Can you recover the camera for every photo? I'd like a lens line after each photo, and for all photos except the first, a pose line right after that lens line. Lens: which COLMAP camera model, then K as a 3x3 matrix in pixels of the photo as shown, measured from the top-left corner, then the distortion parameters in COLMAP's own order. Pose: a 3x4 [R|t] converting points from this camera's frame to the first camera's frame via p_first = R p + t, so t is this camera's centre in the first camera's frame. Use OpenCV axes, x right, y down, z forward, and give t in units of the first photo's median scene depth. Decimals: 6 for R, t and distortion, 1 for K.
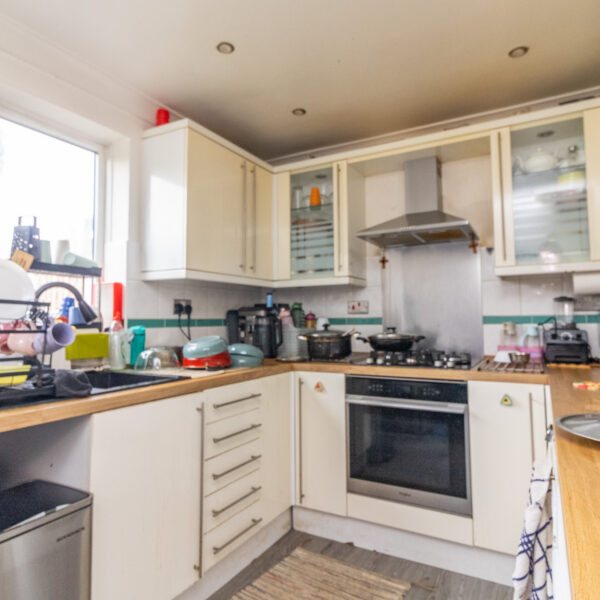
lens RADIAL K [[420.3, 0, 289.5], [0, 420.3, 295.9], [0, 0, 1]] dist [0.009469, -0.001517]
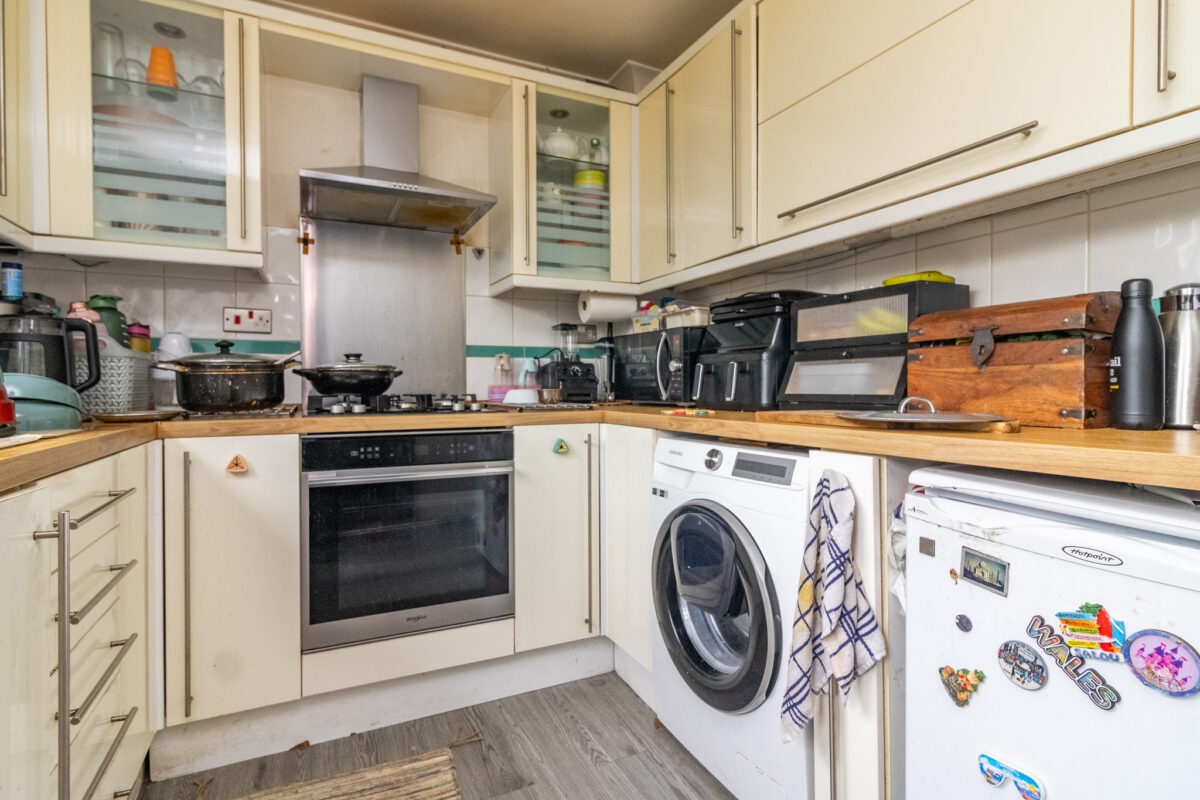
lens RADIAL K [[596.2, 0, 594.5], [0, 596.2, 393.6], [0, 0, 1]] dist [0.001585, 0.000404]
pose [[0.573461, -0.001441, 0.819231, -0.265623], [-0.055090, 0.997667, 0.040318, 0.086763], [-0.817378, -0.068253, 0.572044, 0.287498]]
